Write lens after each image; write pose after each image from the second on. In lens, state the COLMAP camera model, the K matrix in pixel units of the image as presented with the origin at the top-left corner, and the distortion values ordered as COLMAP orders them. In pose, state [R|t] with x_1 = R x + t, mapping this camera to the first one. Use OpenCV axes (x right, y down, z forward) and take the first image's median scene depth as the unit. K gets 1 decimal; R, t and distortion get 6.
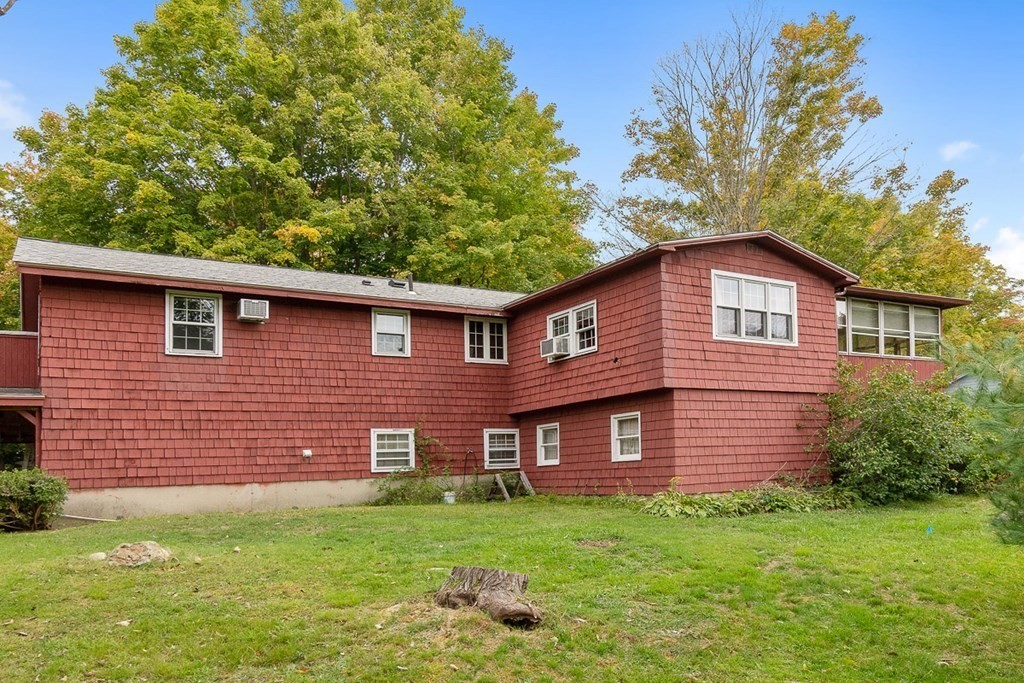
lens RADIAL K [[734.5, 0, 512.0], [0, 734.5, 341.5], [0, 0, 1]] dist [-0.002723, -0.000326]
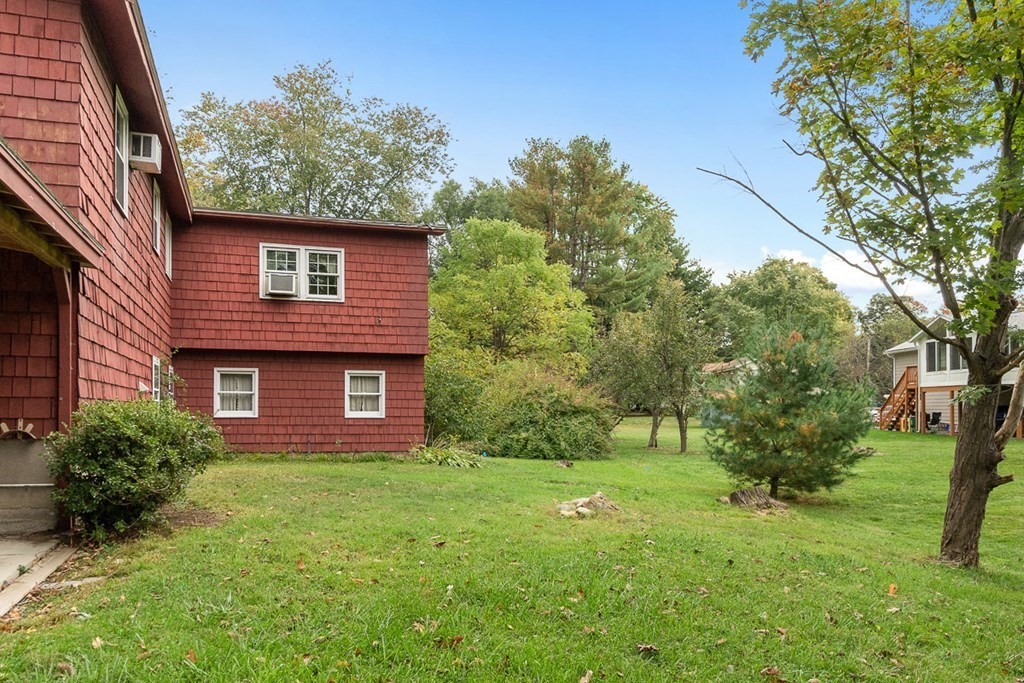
lens RADIAL K [[775.2, 0, 512.0], [0, 775.2, 341.5], [0, 0, 1]] dist [0.000701, 0.000128]
pose [[0.220453, 0.144702, 0.964605, -0.844247], [-0.181365, 0.977770, -0.105228, 0.135989], [-0.958388, -0.151748, 0.241796, 0.566128]]
